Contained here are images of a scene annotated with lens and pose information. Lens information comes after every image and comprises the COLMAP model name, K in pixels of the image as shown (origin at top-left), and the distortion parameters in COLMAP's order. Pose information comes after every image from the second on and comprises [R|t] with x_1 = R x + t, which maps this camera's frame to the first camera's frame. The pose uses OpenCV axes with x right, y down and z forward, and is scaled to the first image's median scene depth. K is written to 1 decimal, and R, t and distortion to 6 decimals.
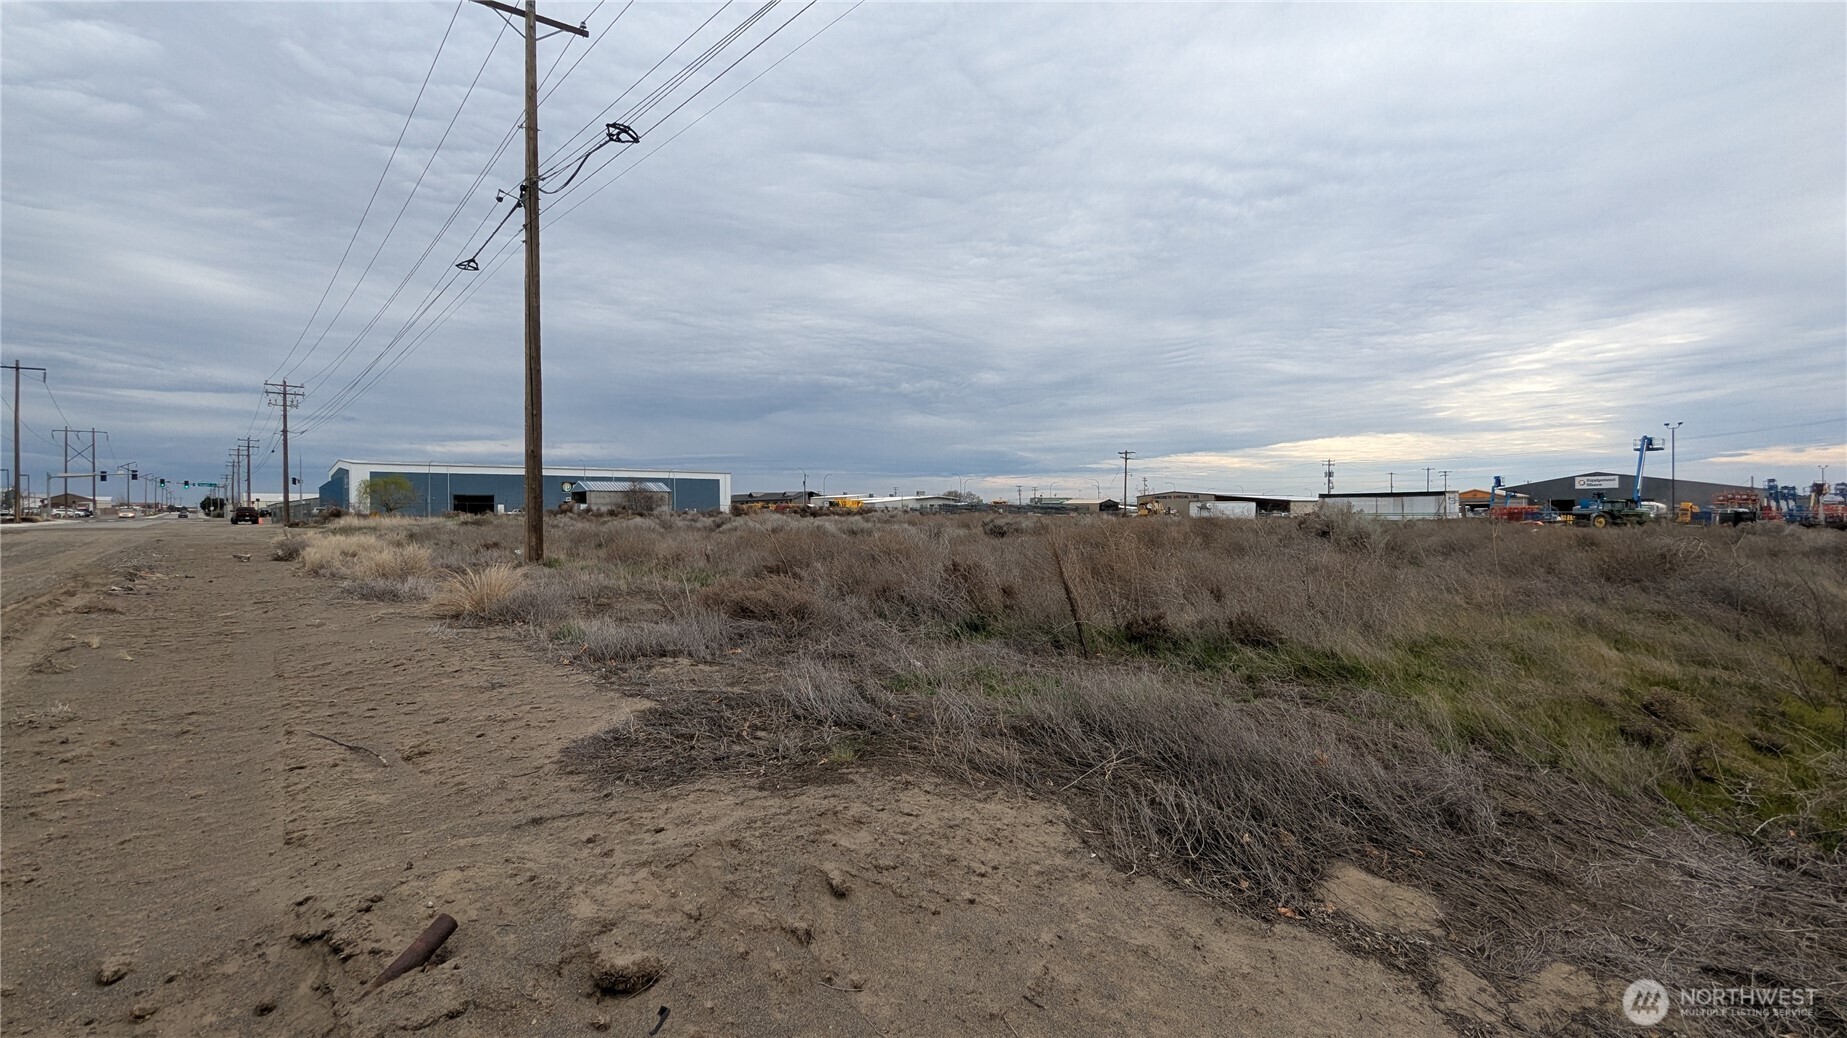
lens RADIAL K [[913.3, 0, 926.8], [0, 913.3, 552.2], [0, 0, 1]] dist [-0.001222, 0.000856]
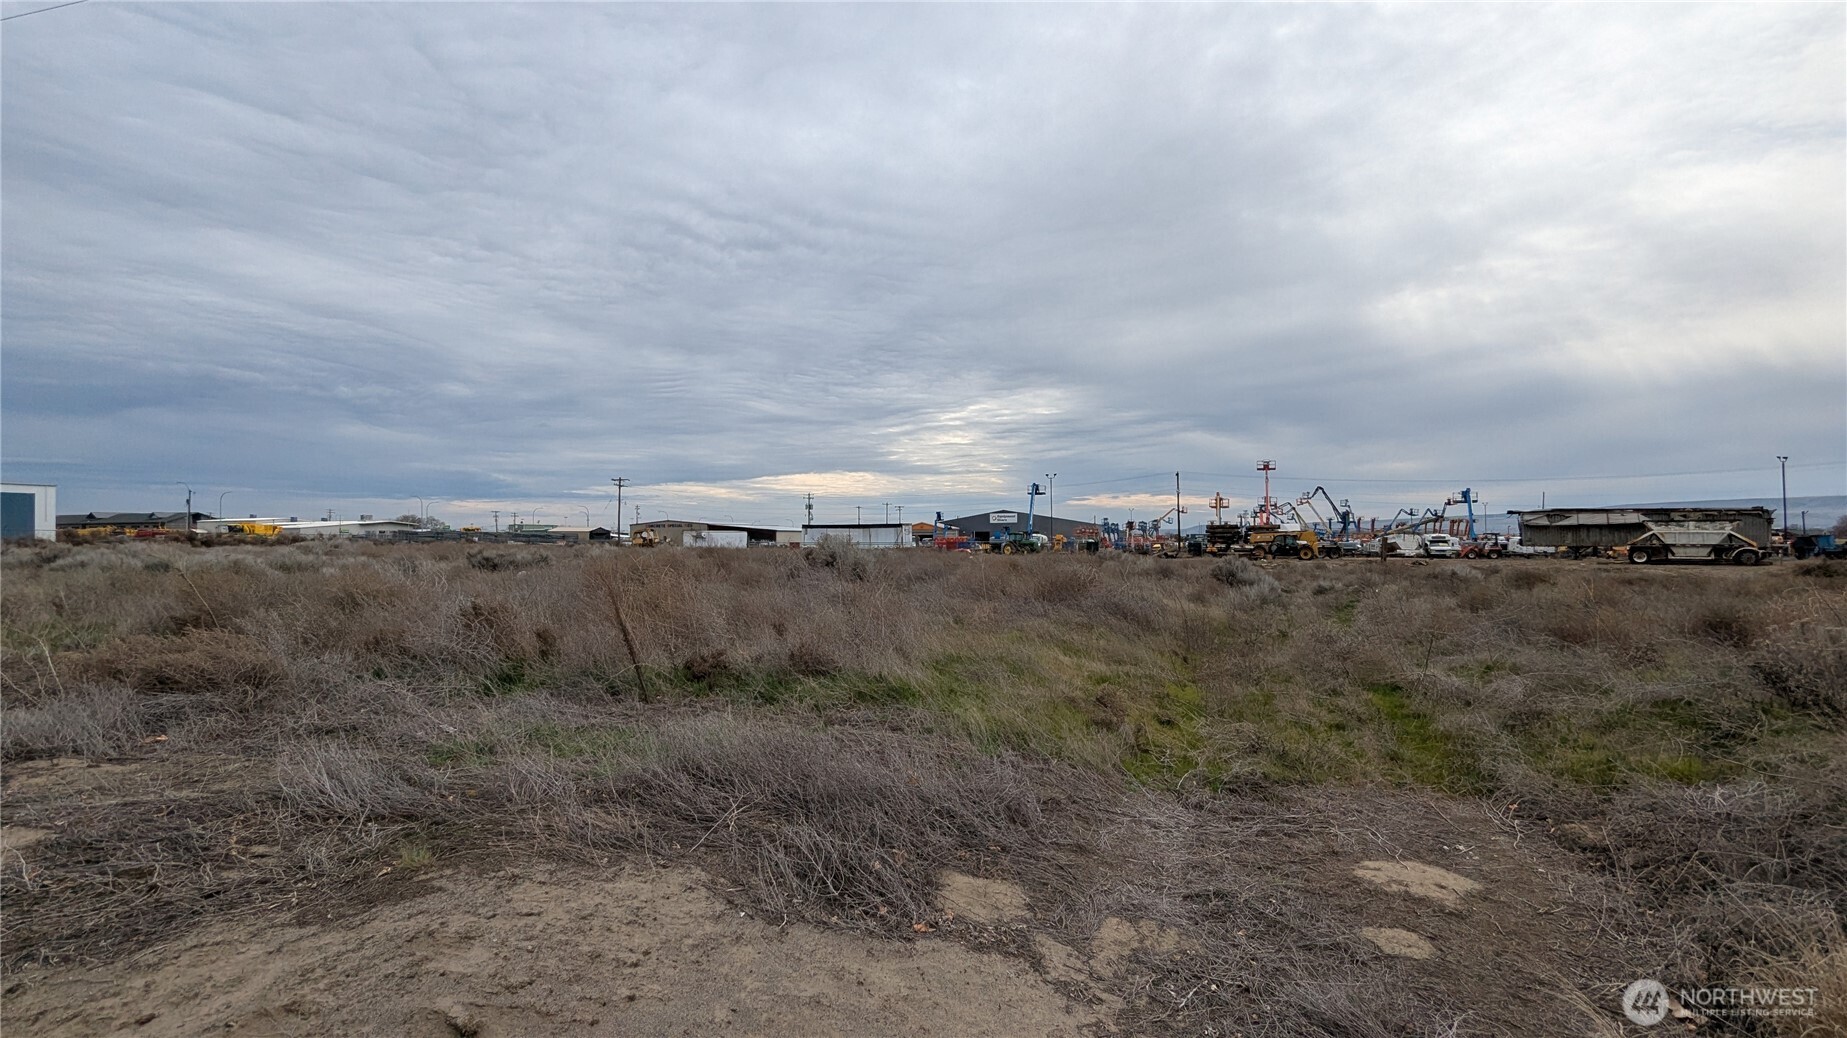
lens RADIAL K [[896.2, 0, 961.3], [0, 896.2, 513.2], [0, 0, 1]] dist [-0.000158, 0.001137]
pose [[0.830145, 0.020670, 0.557164, -0.021635], [0.020076, 0.997556, -0.066920, -0.003455], [-0.557186, 0.066740, 0.827702, 0.006508]]
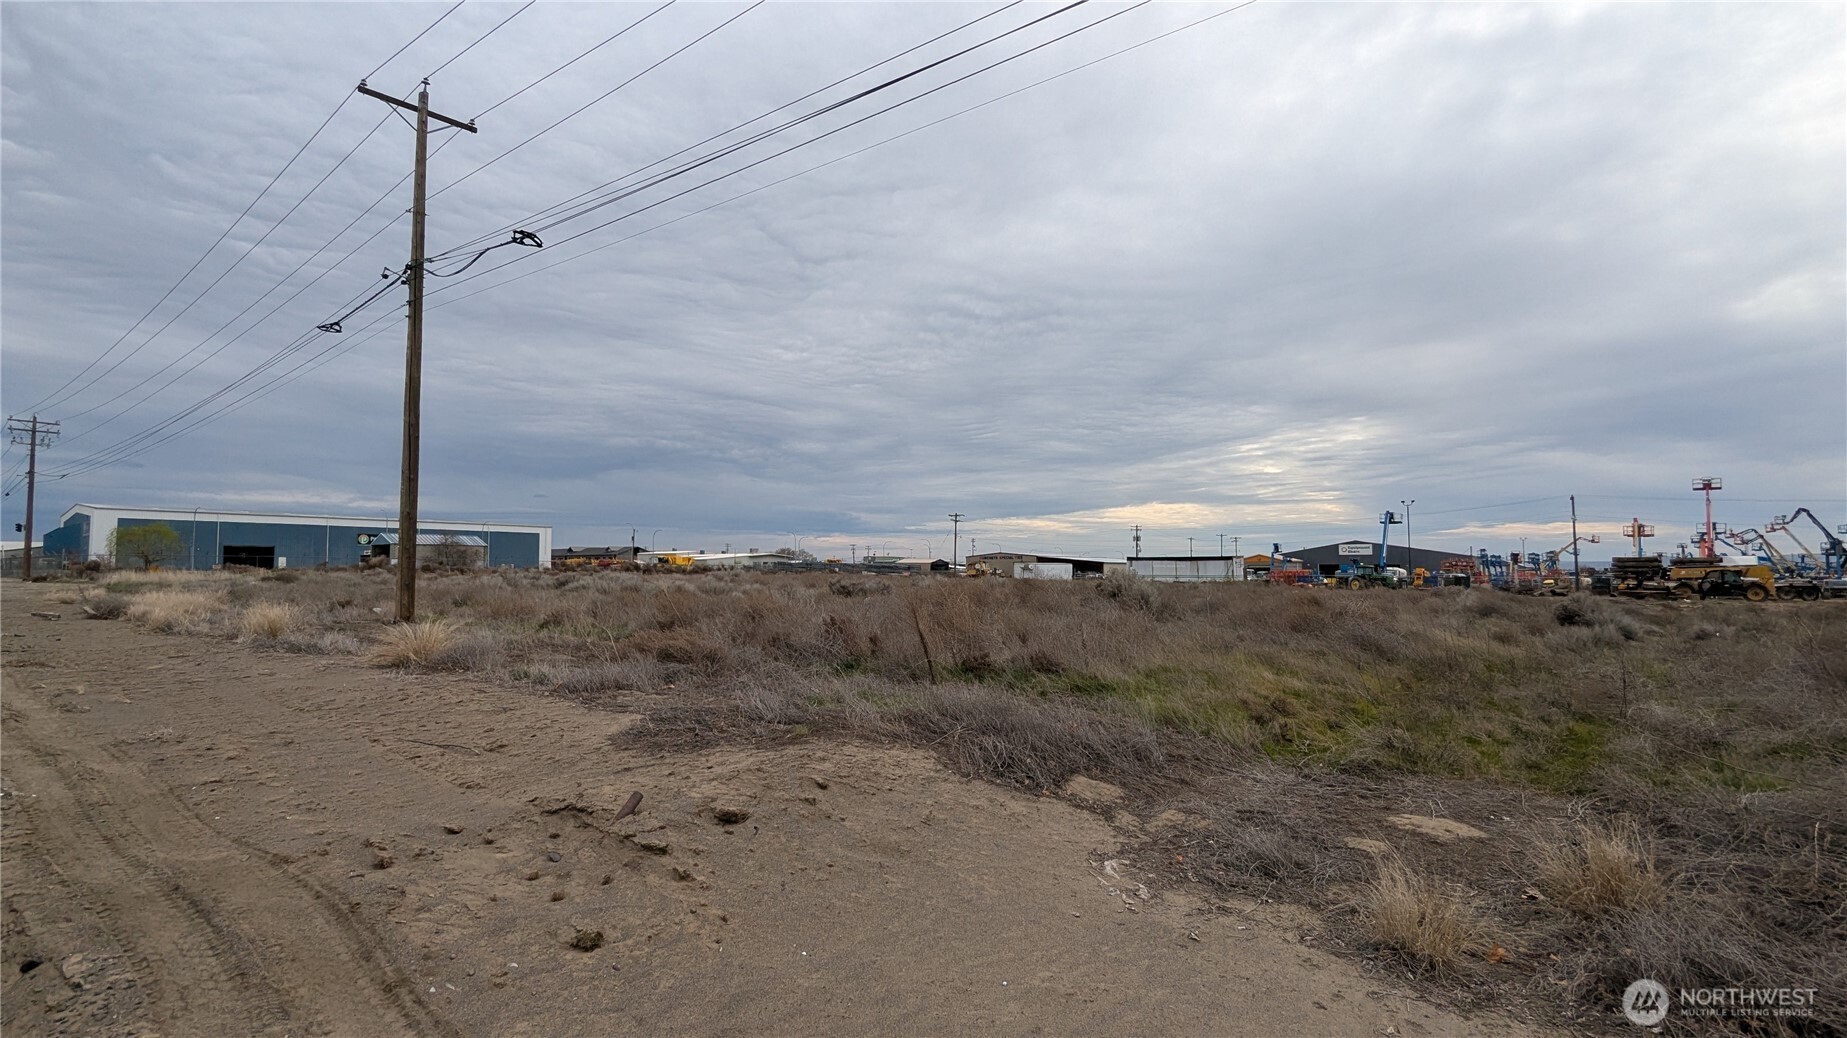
lens RADIAL K [[953.5, 0, 992.1], [0, 953.5, 515.4], [0, 0, 1]] dist [0.001728, 0.000952]
pose [[0.967715, 0.025376, 0.250768, -0.031426], [-0.000403, 0.995073, -0.099143, 0.000225], [-0.252048, 0.095841, 0.962957, -0.126228]]
